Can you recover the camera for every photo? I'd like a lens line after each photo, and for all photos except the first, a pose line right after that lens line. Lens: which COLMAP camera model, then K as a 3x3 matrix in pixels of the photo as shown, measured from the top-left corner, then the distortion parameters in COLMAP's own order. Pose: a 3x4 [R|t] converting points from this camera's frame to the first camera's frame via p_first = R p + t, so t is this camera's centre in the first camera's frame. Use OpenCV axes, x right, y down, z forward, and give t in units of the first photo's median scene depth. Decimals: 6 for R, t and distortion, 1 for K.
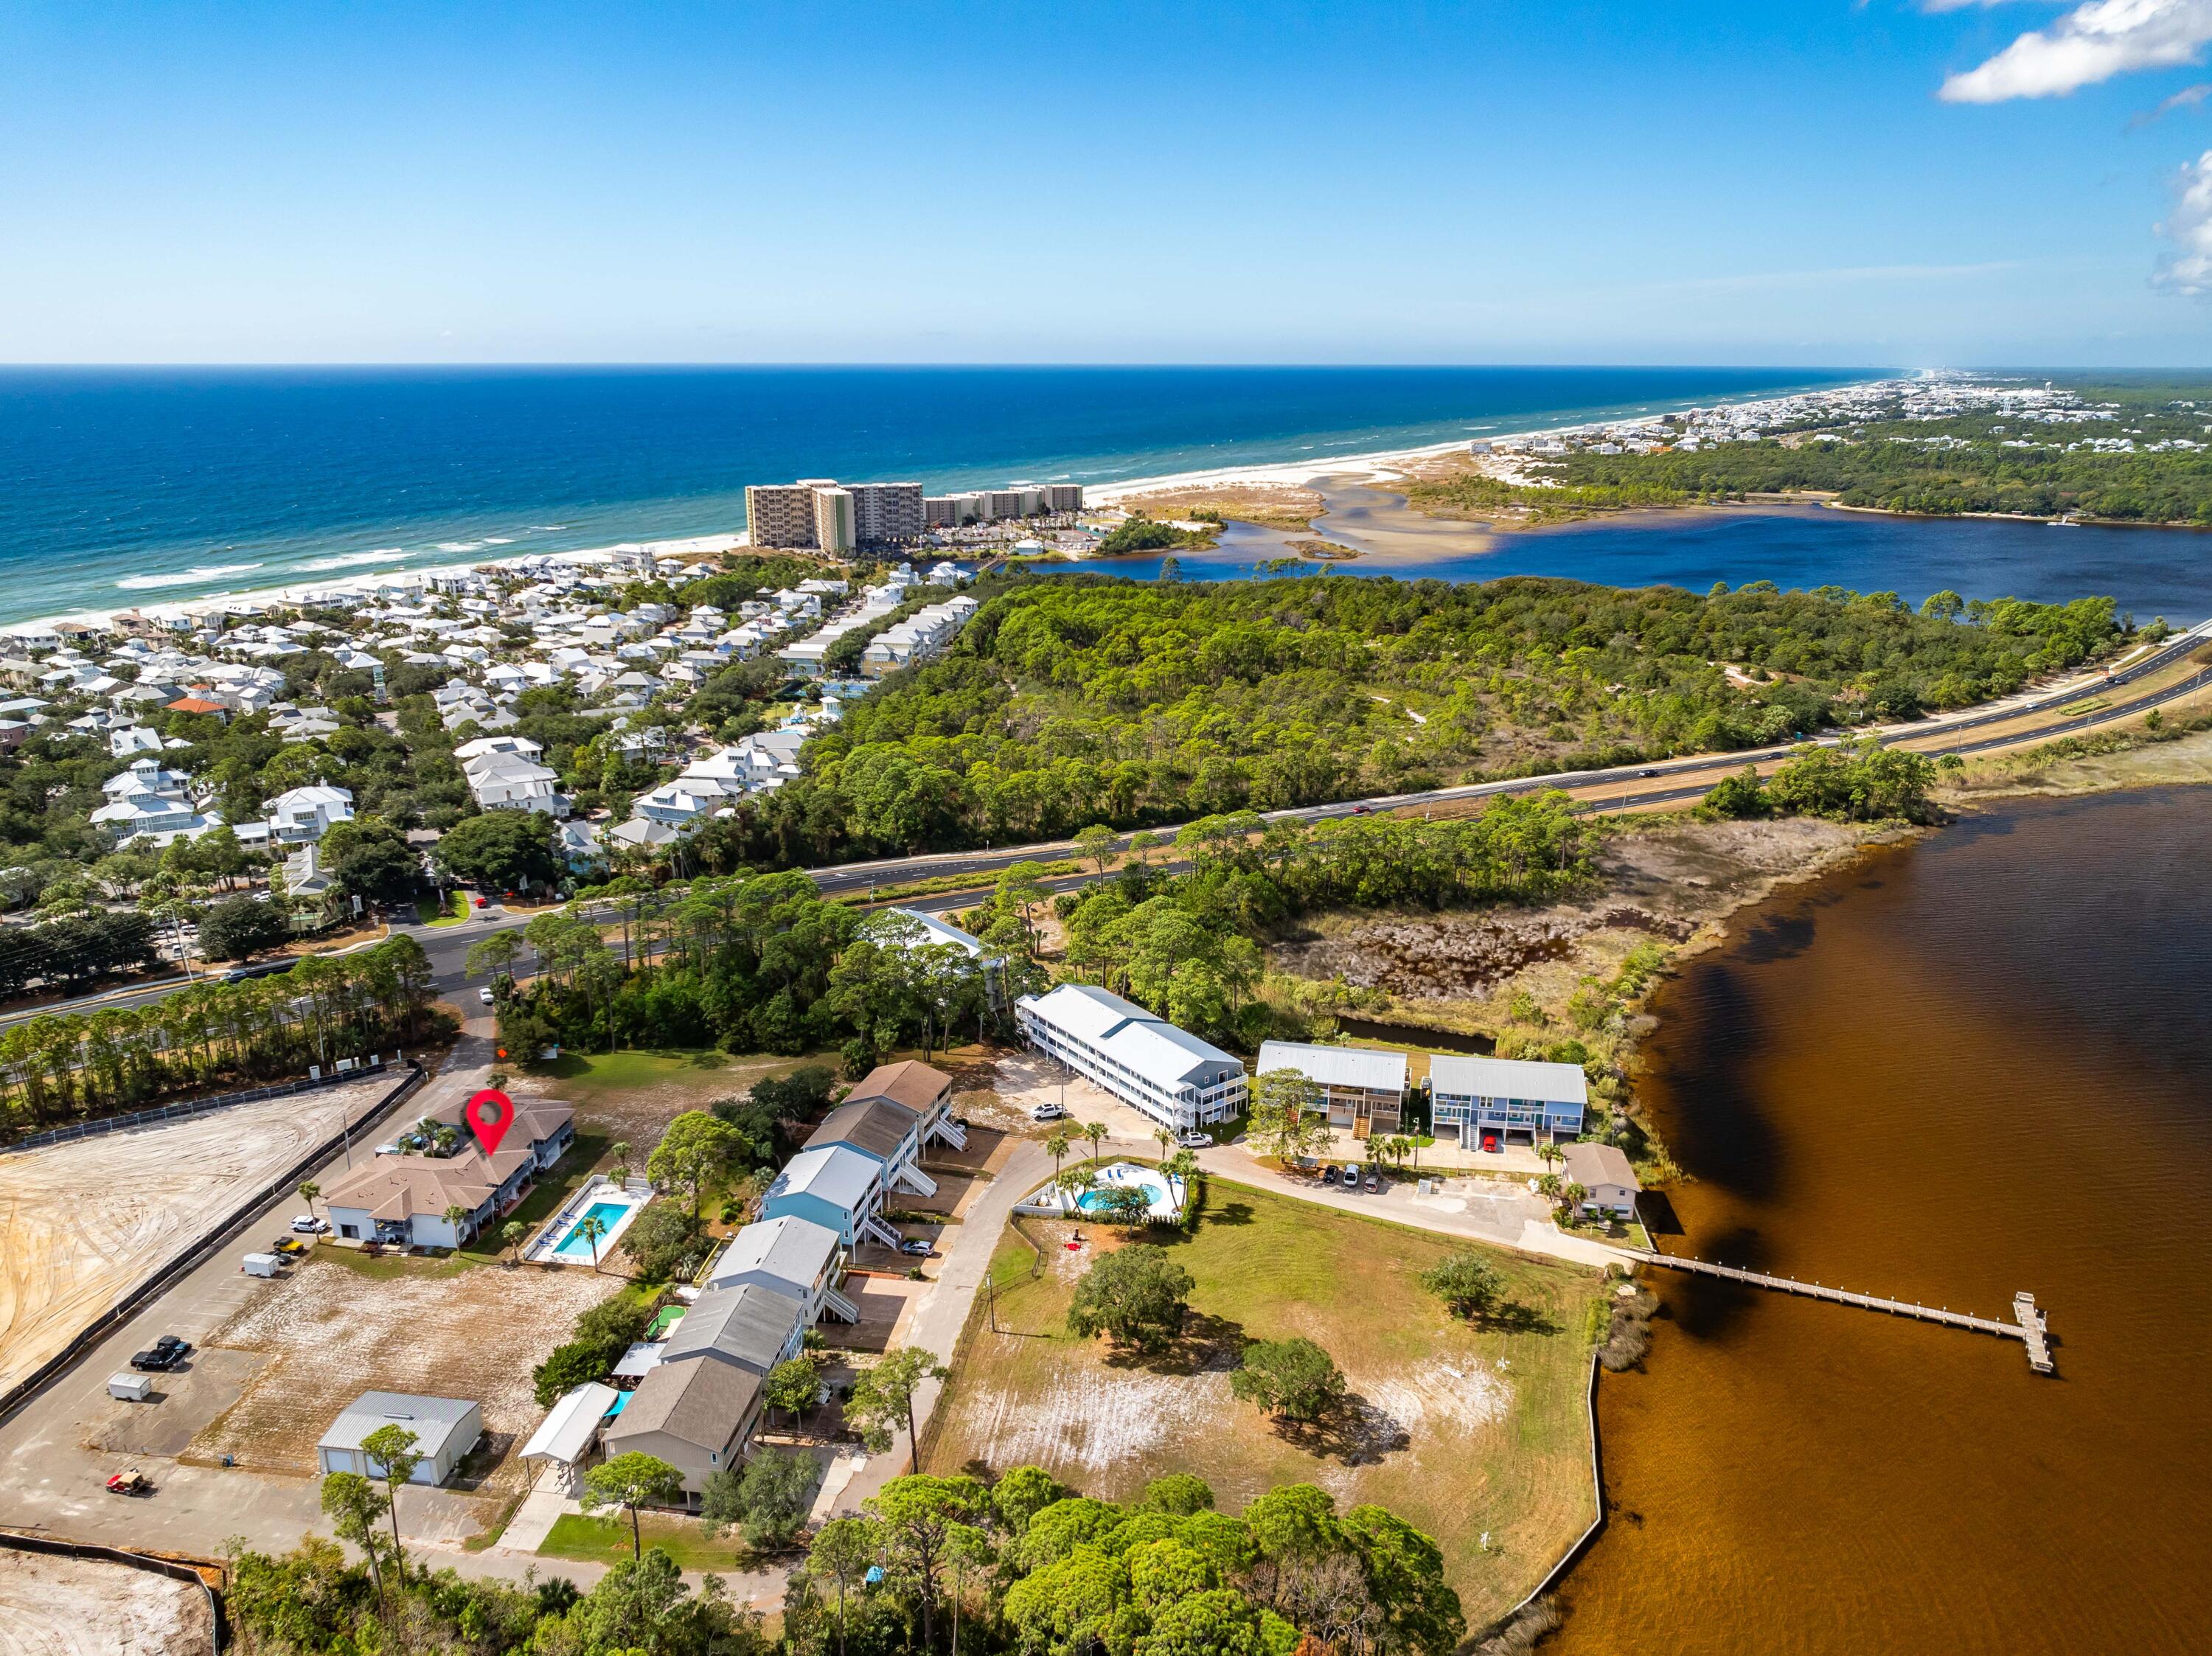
lens RADIAL K [[1543.3, 0, 1106.0], [0, 1543.3, 828.0], [0, 0, 1]] dist [0.000572, -0.005612]
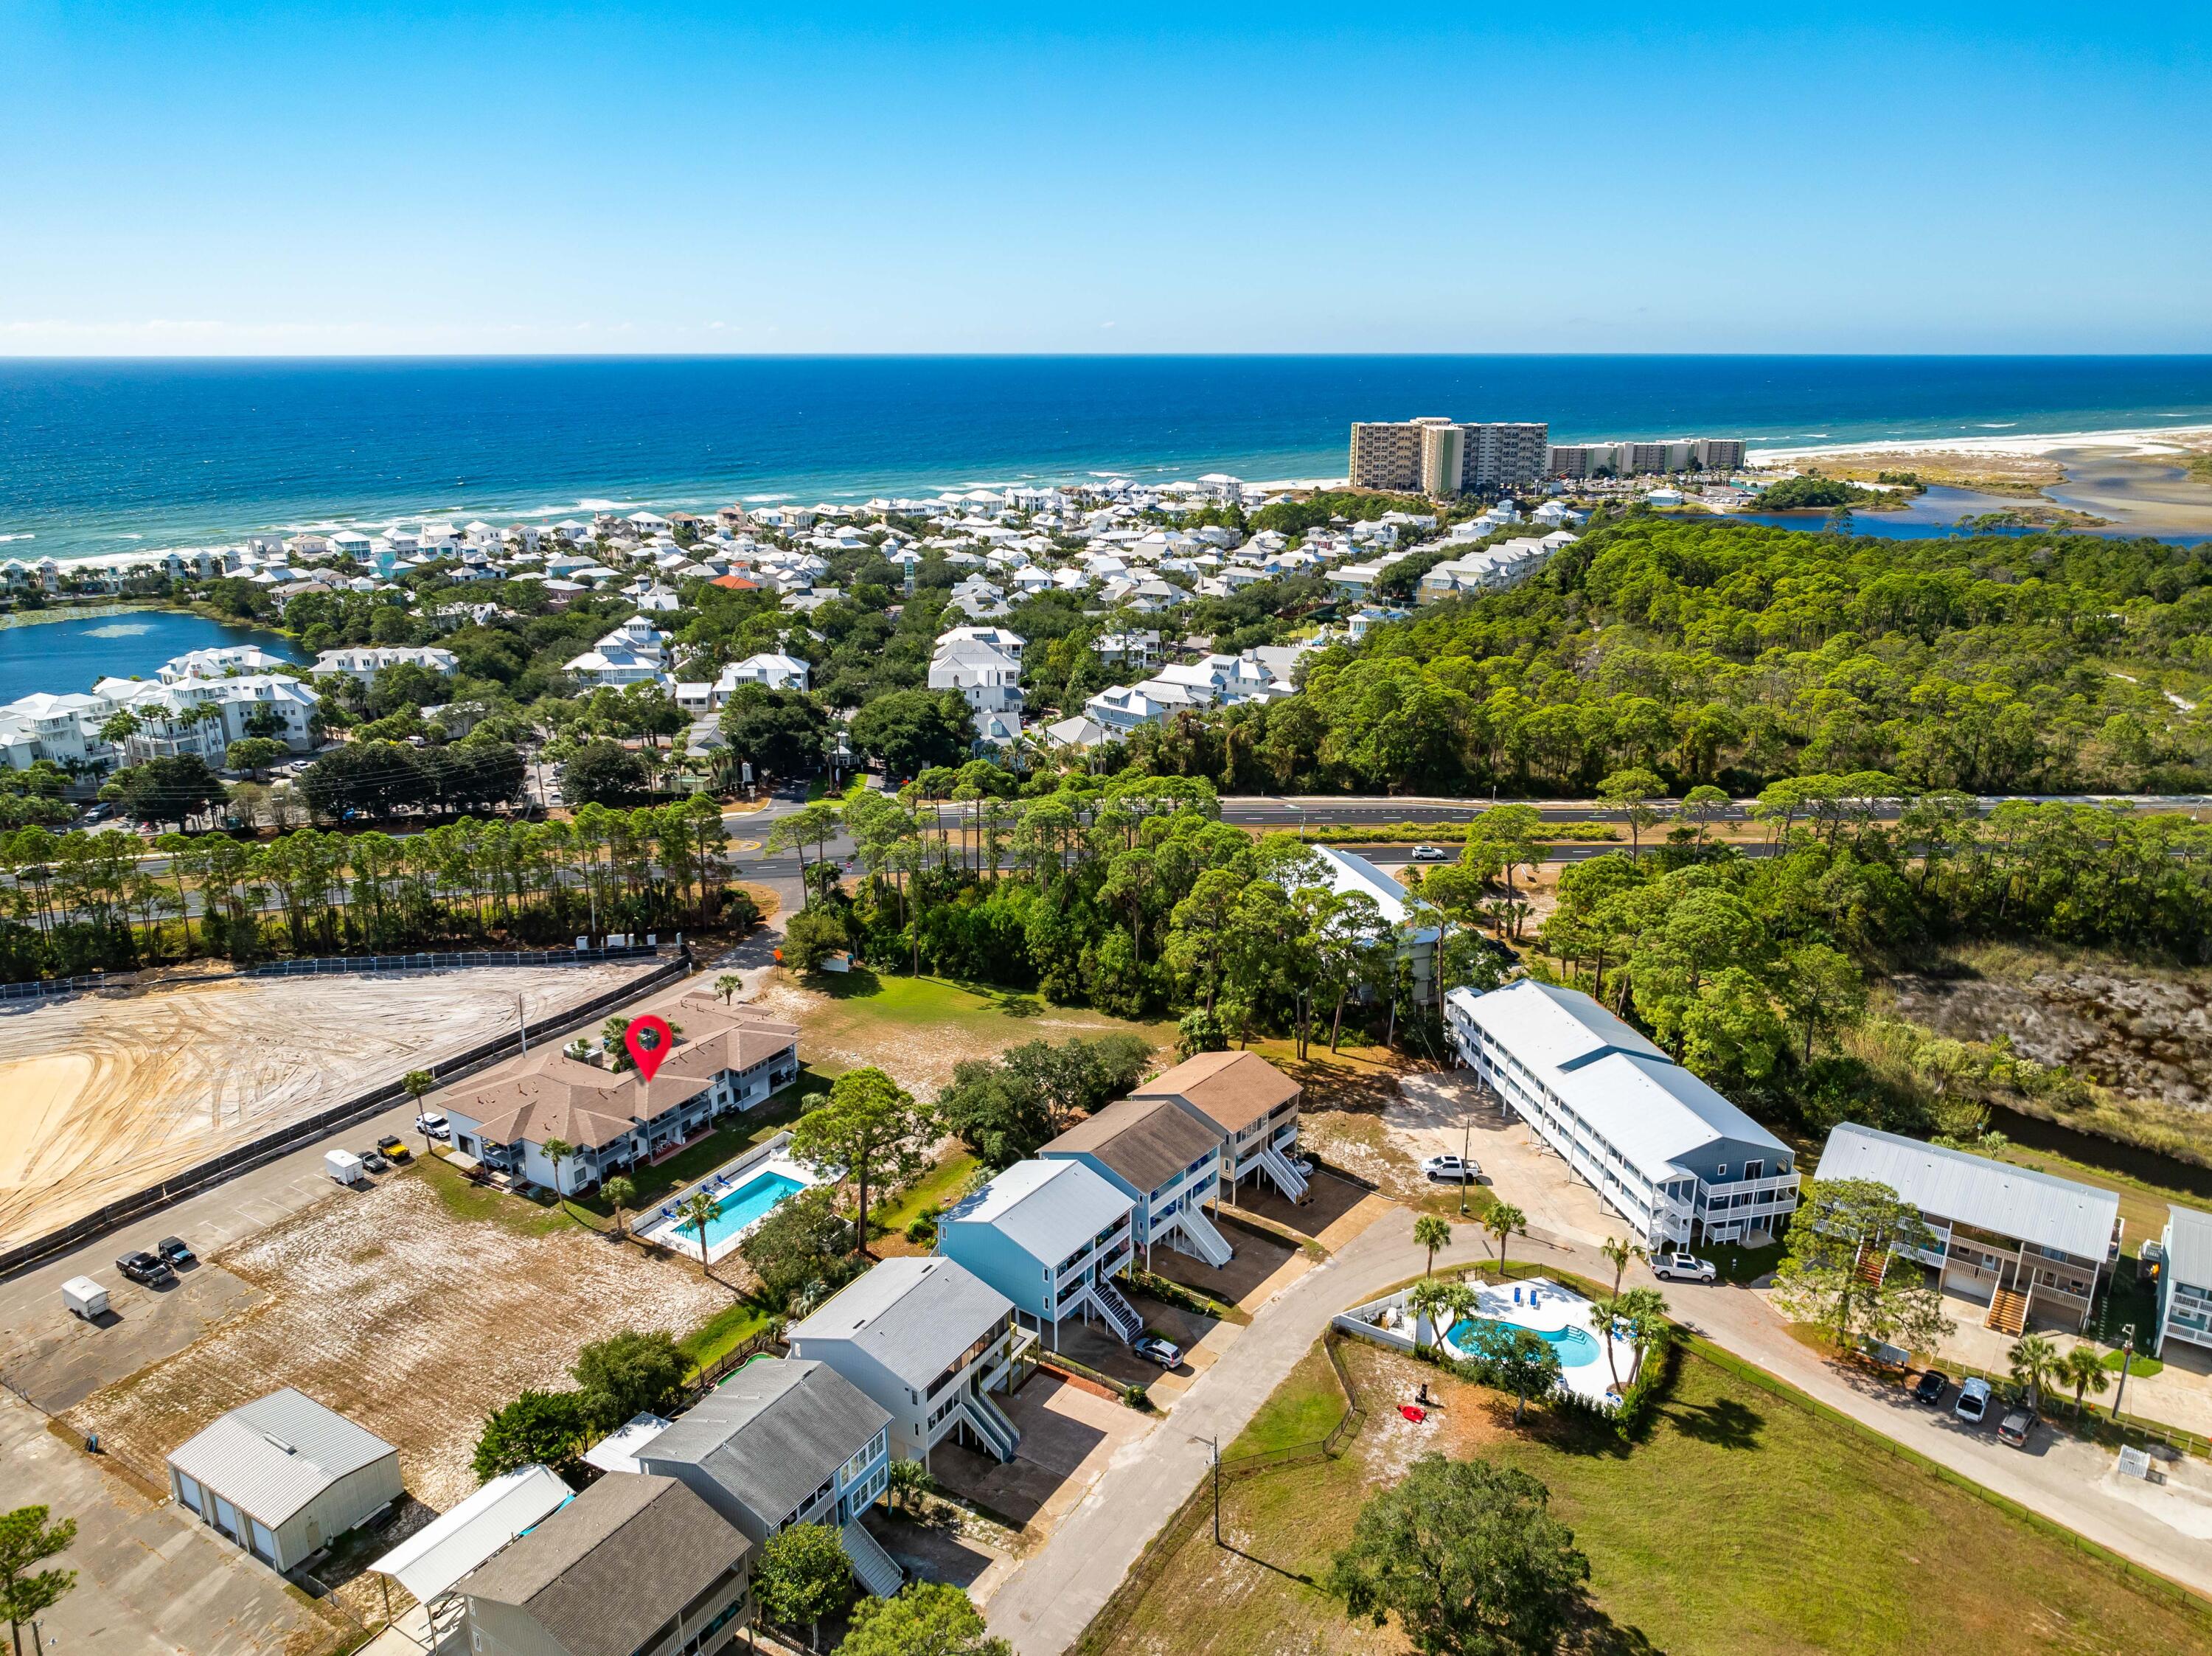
lens RADIAL K [[1543.3, 0, 1106.0], [0, 1543.3, 828.0], [0, 0, 1]] dist [0.000572, -0.005612]
pose [[0.917015, 0.116339, -0.381508, 0.050258], [-0.113212, 0.993096, 0.030718, 0.035055], [0.382448, 0.015022, 0.923855, 0.304254]]
